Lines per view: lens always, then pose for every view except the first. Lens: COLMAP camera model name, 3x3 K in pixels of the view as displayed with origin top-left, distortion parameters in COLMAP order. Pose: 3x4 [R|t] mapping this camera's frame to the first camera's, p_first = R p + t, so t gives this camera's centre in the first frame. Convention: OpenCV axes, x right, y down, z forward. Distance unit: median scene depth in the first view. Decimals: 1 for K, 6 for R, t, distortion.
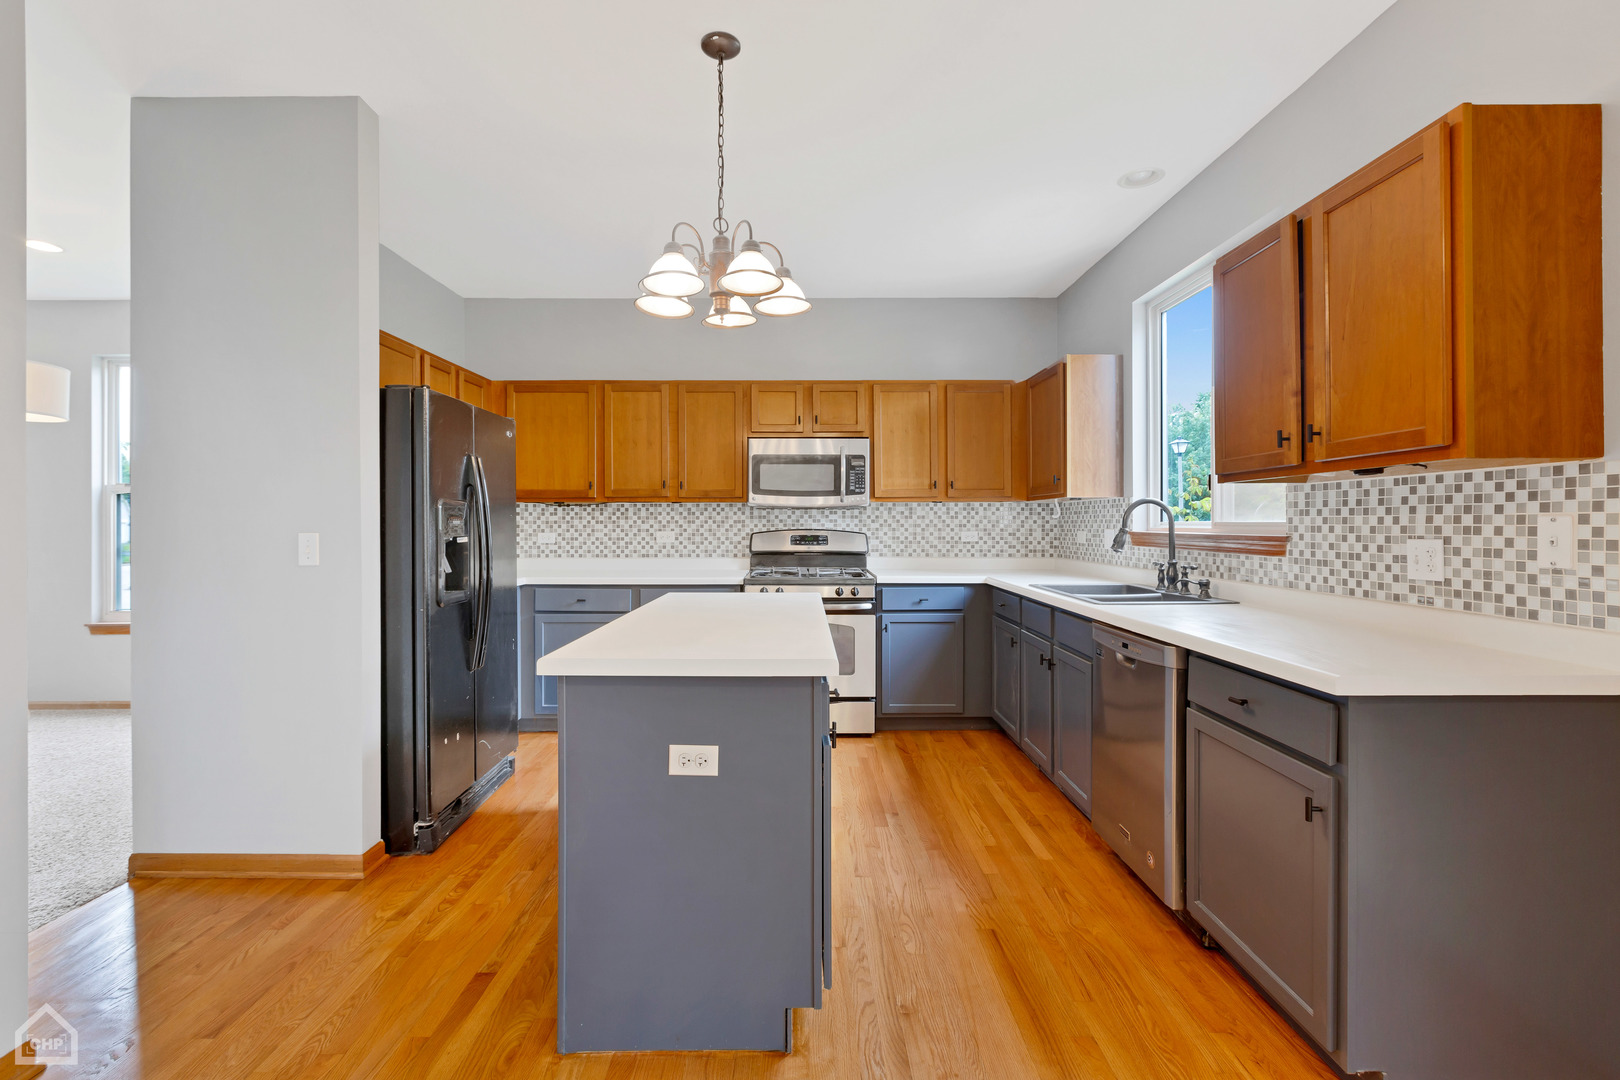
lens RADIAL K [[724.3, 0, 808.5], [0, 724.3, 529.7], [0, 0, 1]] dist [-0.003840, -0.000006]
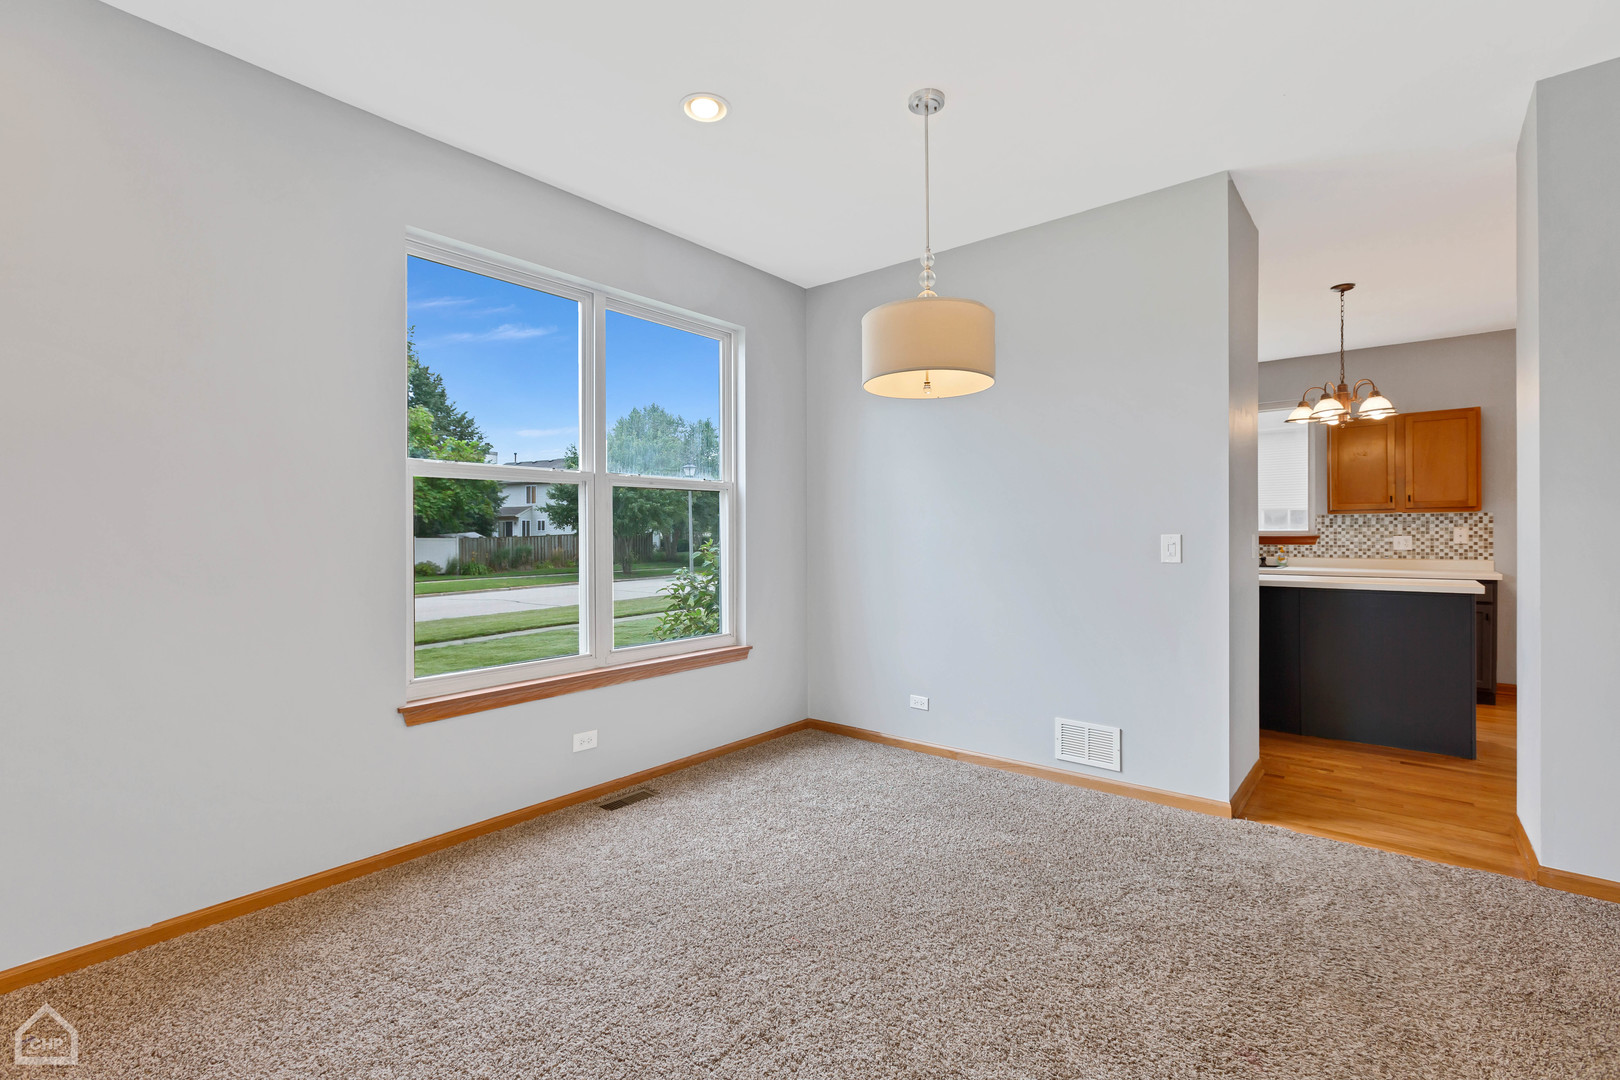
lens RADIAL K [[724.3, 0, 815.7], [0, 724.3, 536.8], [0, 0, 1]] dist [-0.003840, -0.000006]
pose [[0.638404, -0.001744, 0.769700, -3.021764], [0.006924, 0.999970, -0.003478, 0.011597], [-0.769670, 0.007550, 0.638397, 1.004148]]
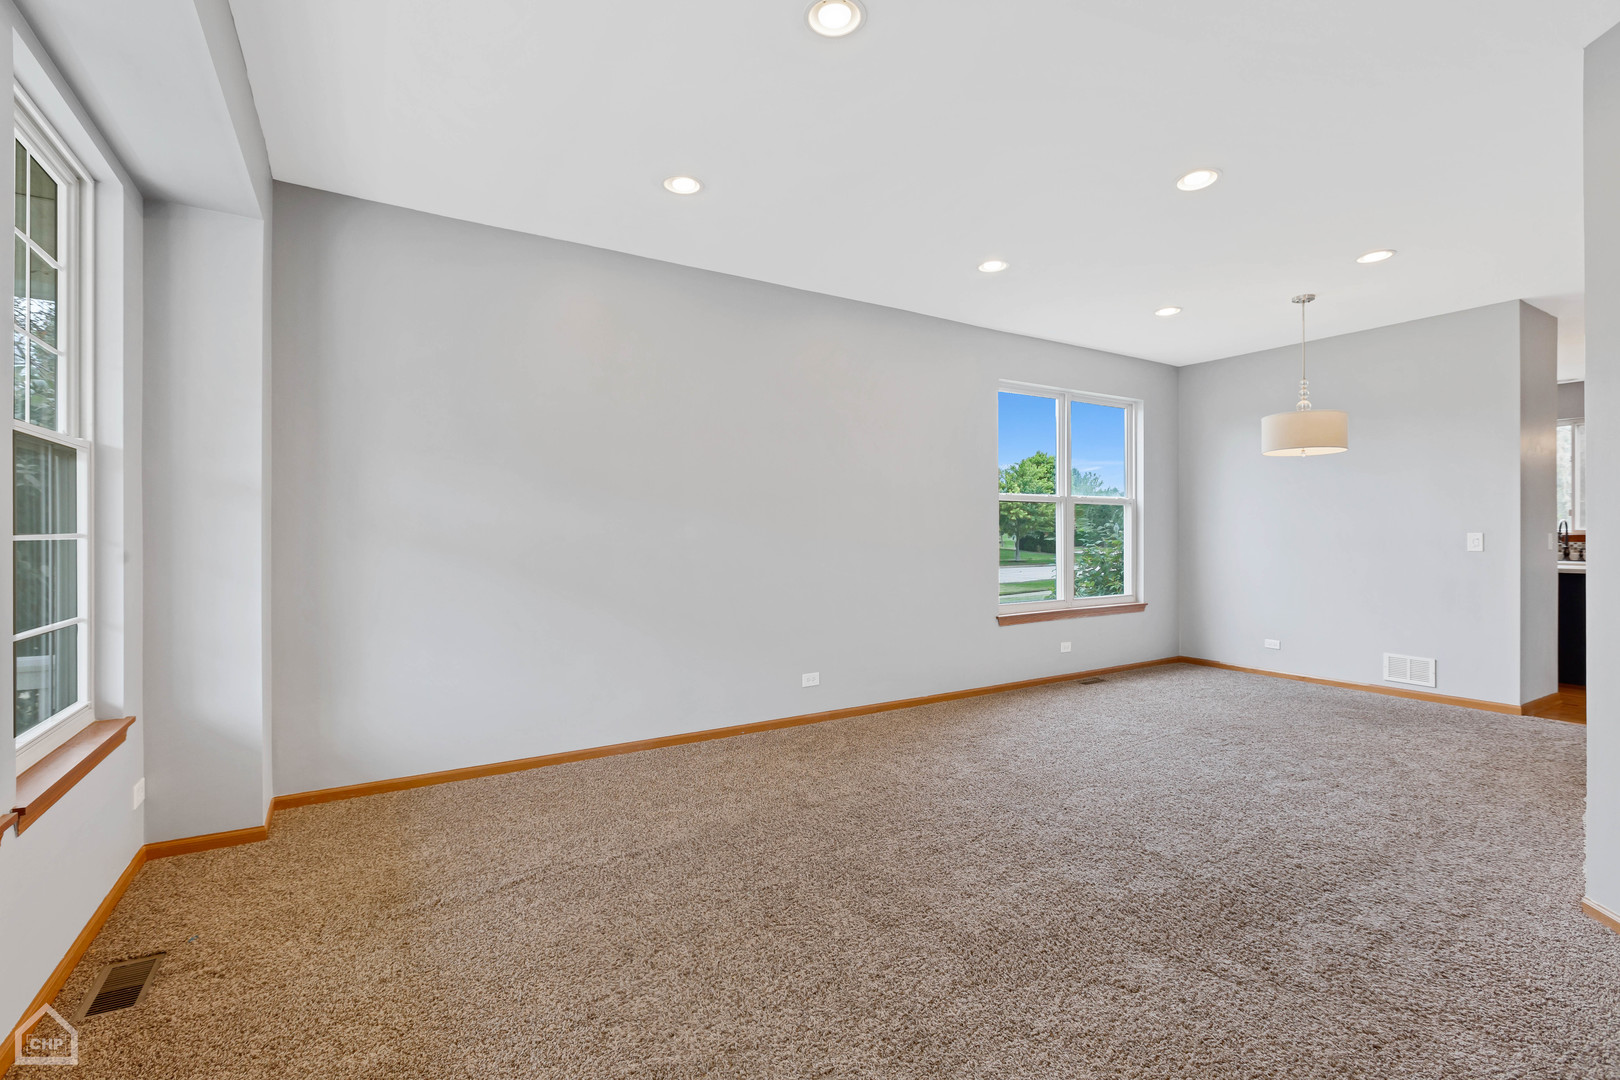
lens RADIAL K [[724.3, 0, 796.4], [0, 724.3, 528.9], [0, 0, 1]] dist [-0.003840, -0.000006]
pose [[0.863976, 0.001936, 0.503529, -4.566048], [0.002759, 0.999959, -0.008578, 0.006340], [-0.503525, 0.008801, 0.863936, 0.446073]]
